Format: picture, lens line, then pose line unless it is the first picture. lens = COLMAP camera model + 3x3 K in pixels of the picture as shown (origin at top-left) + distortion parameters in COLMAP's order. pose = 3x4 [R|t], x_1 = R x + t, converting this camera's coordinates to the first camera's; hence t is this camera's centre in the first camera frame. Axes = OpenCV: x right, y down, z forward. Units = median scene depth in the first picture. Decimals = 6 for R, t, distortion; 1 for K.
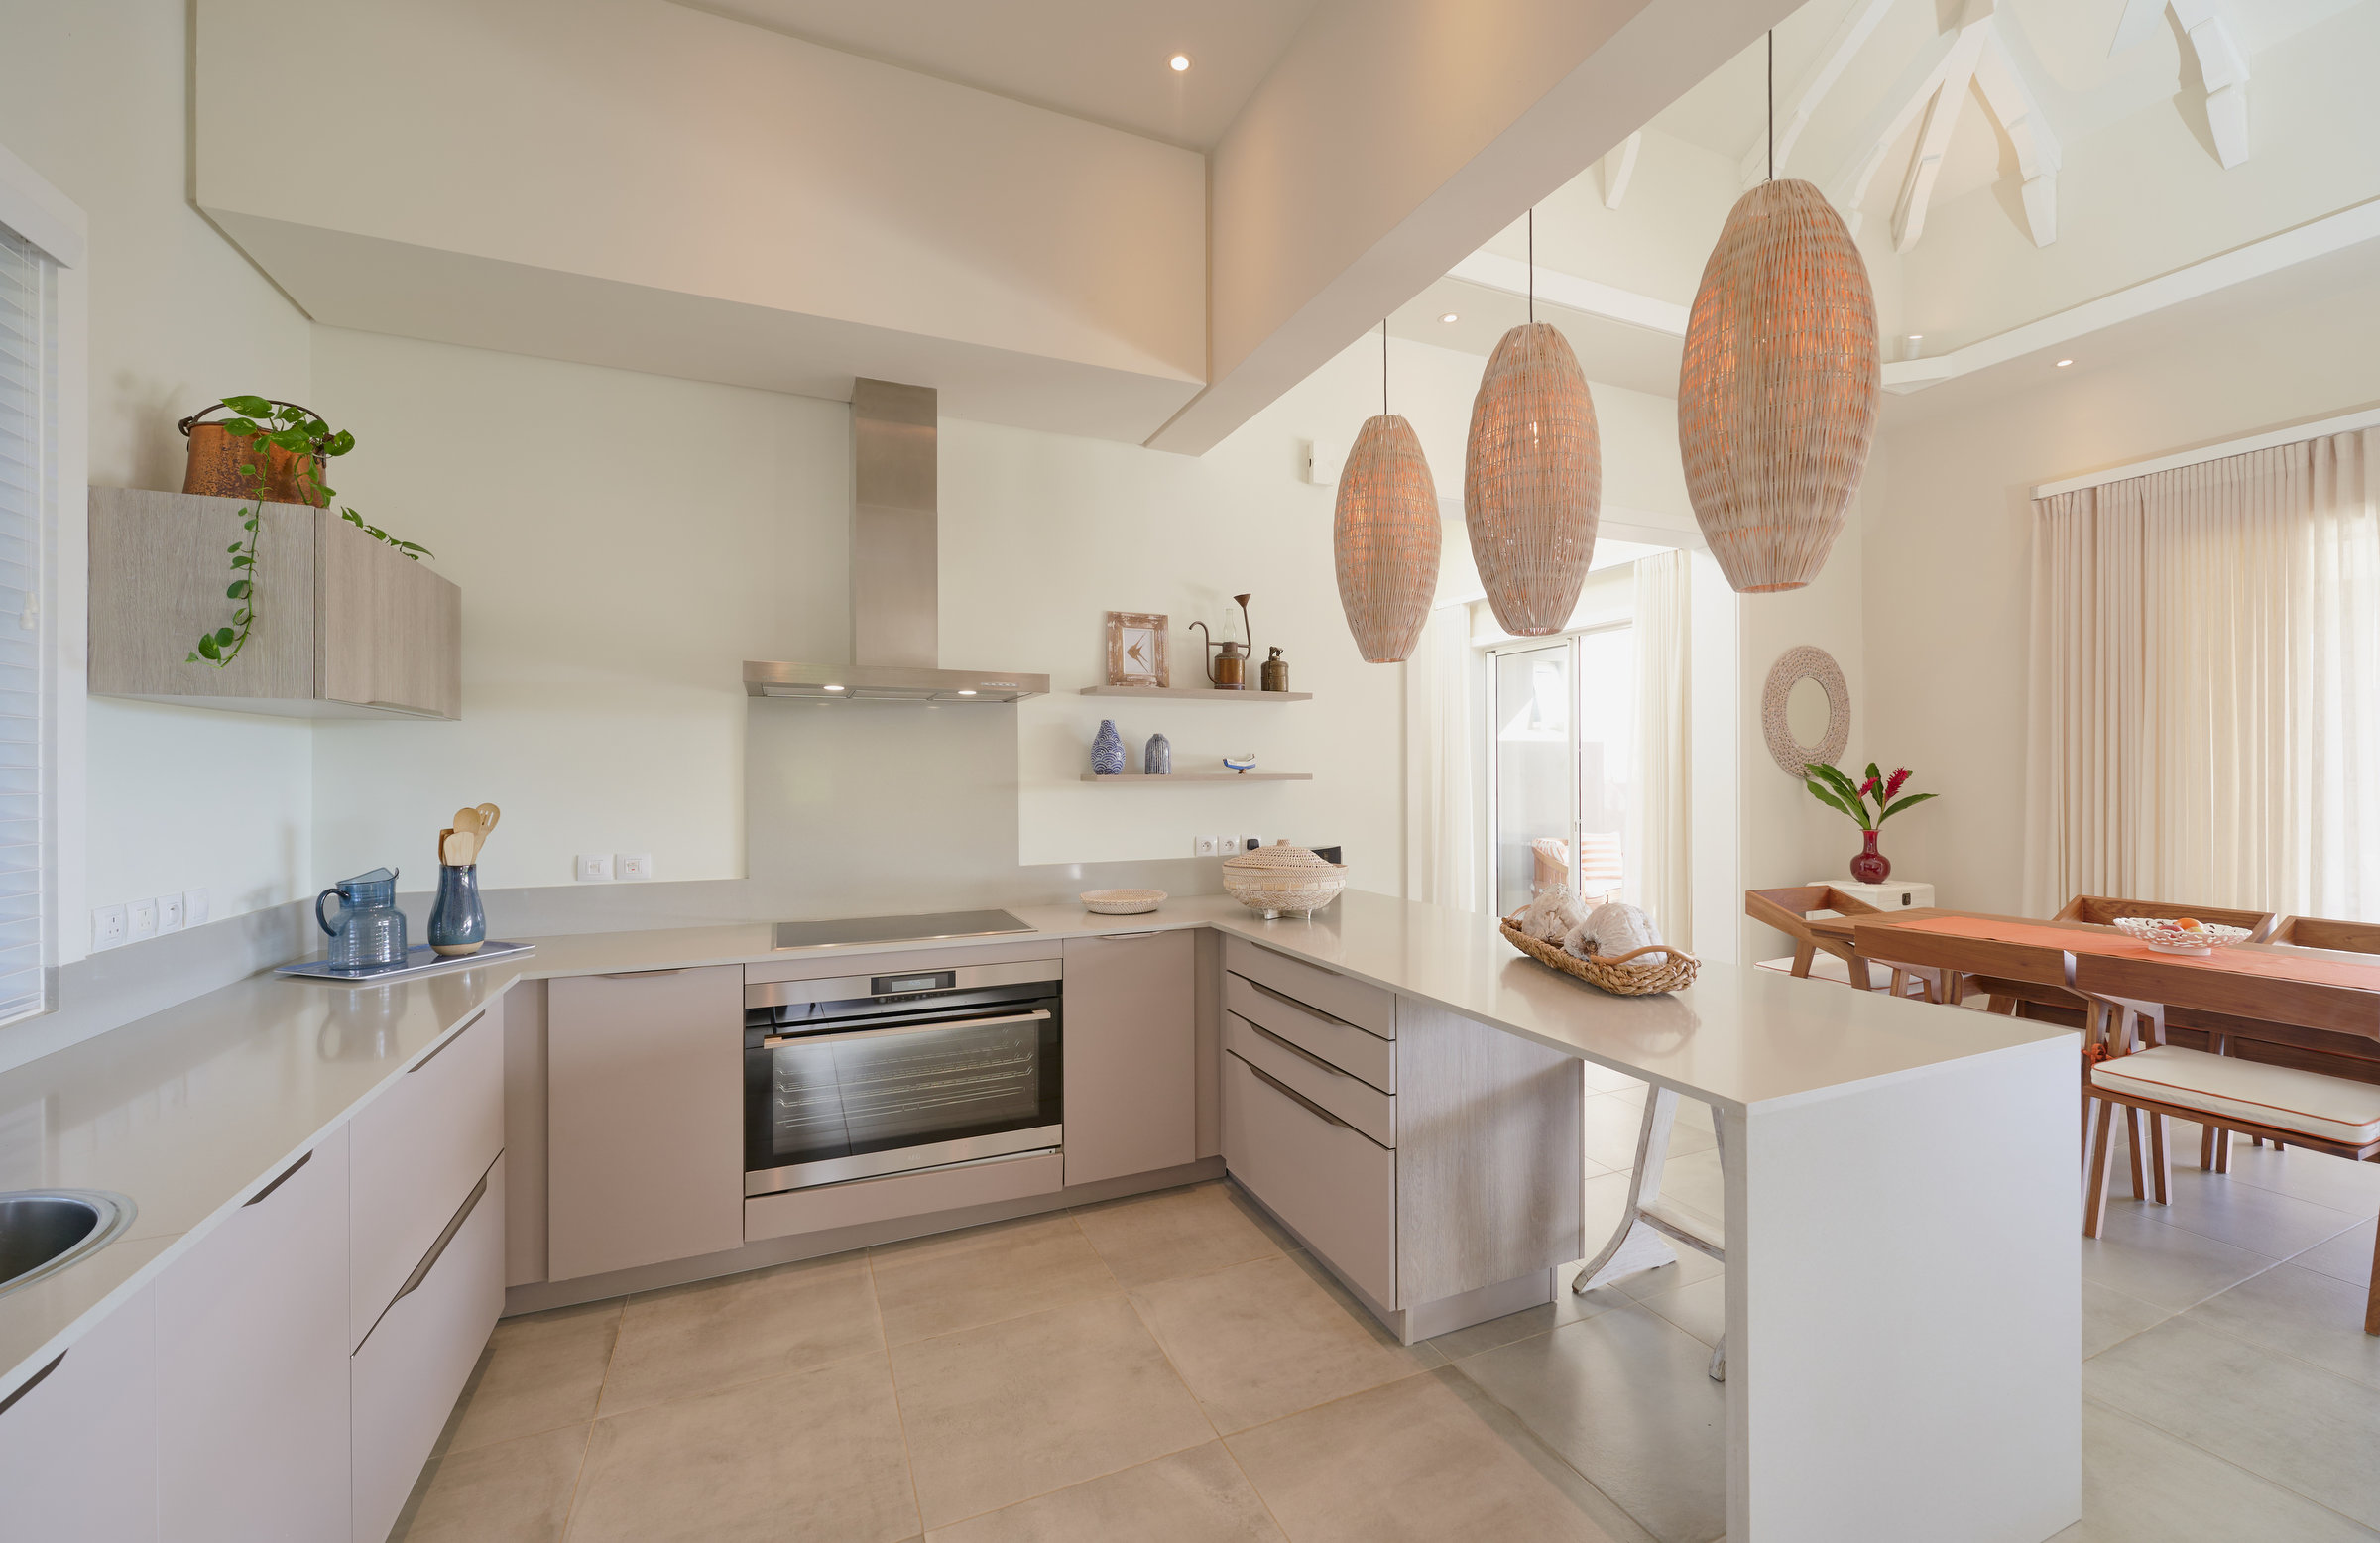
lens RADIAL K [[943.3, 0, 1181.9], [0, 943.3, 770.9], [0, 0, 1]] dist [0.002734, 0.000102]
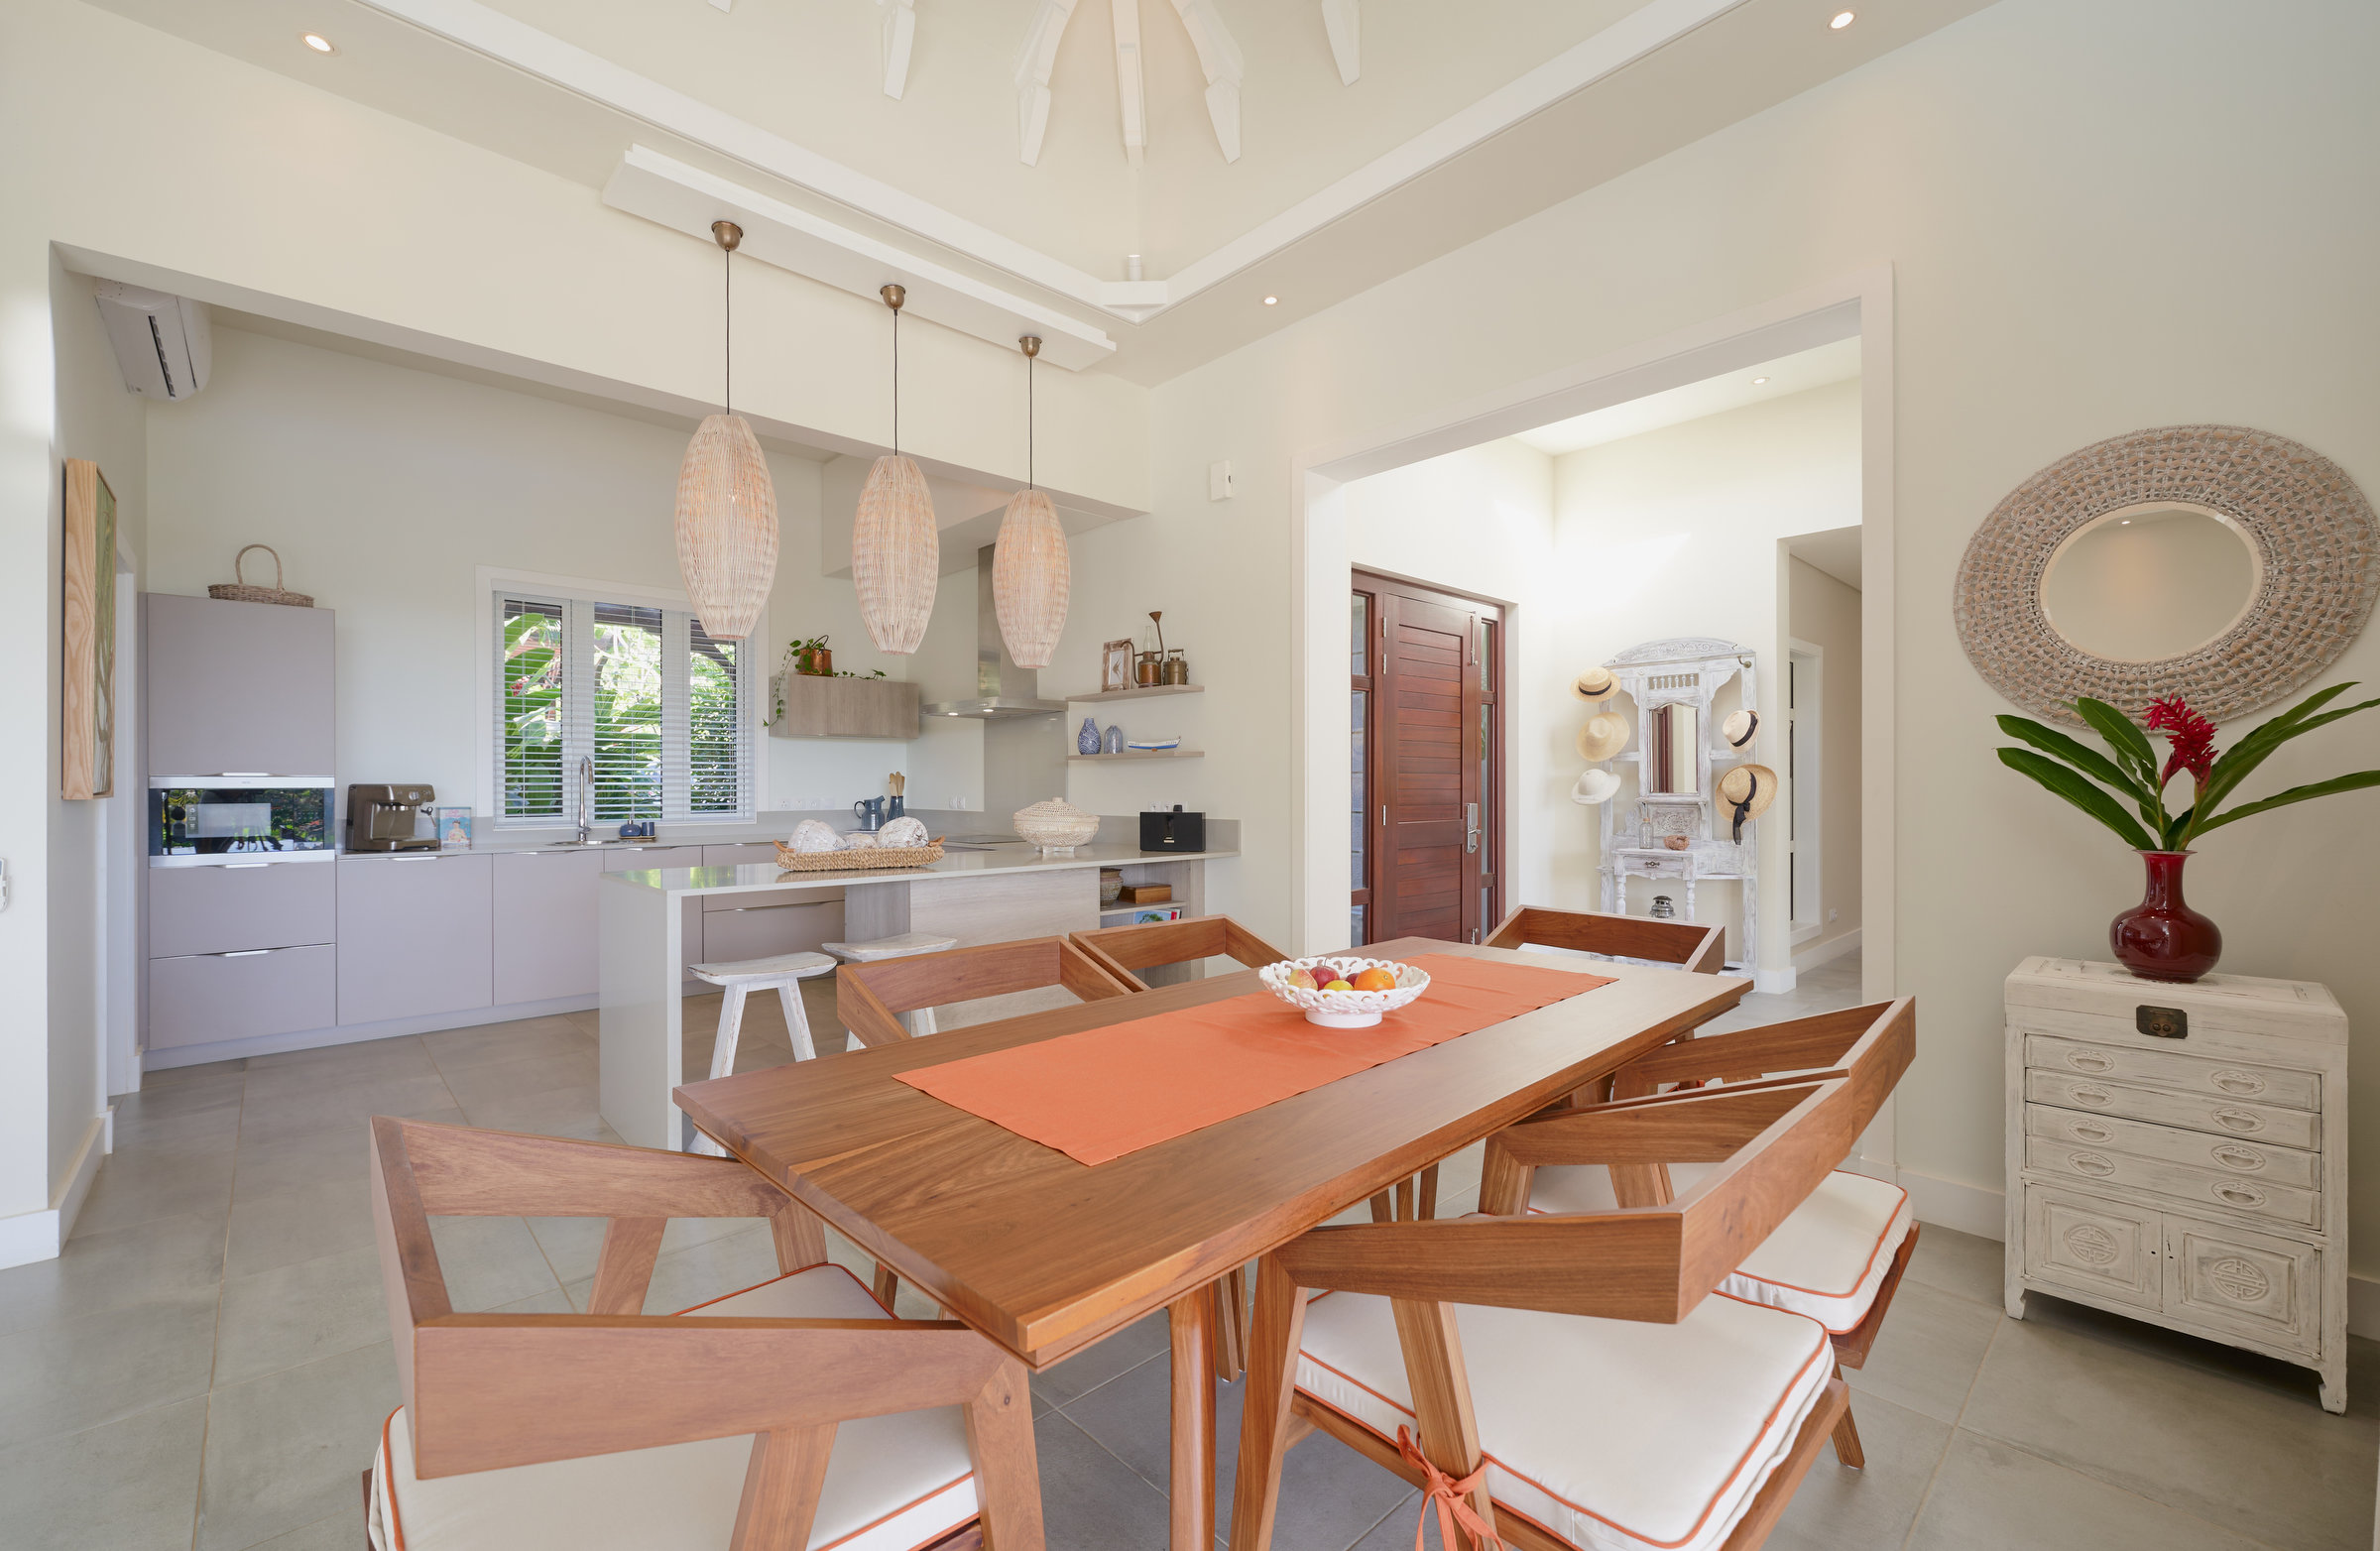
lens RADIAL K [[971.7, 0, 1187.2], [0, 971.7, 780.6], [0, 0, 1]] dist [-0.001899, -0.000050]
pose [[0.331467, 0.000174, -0.943467, 1.349264], [0.004312, 0.999989, 0.001700, 0.039585], [0.943457, -0.004631, 0.331463, 0.614566]]
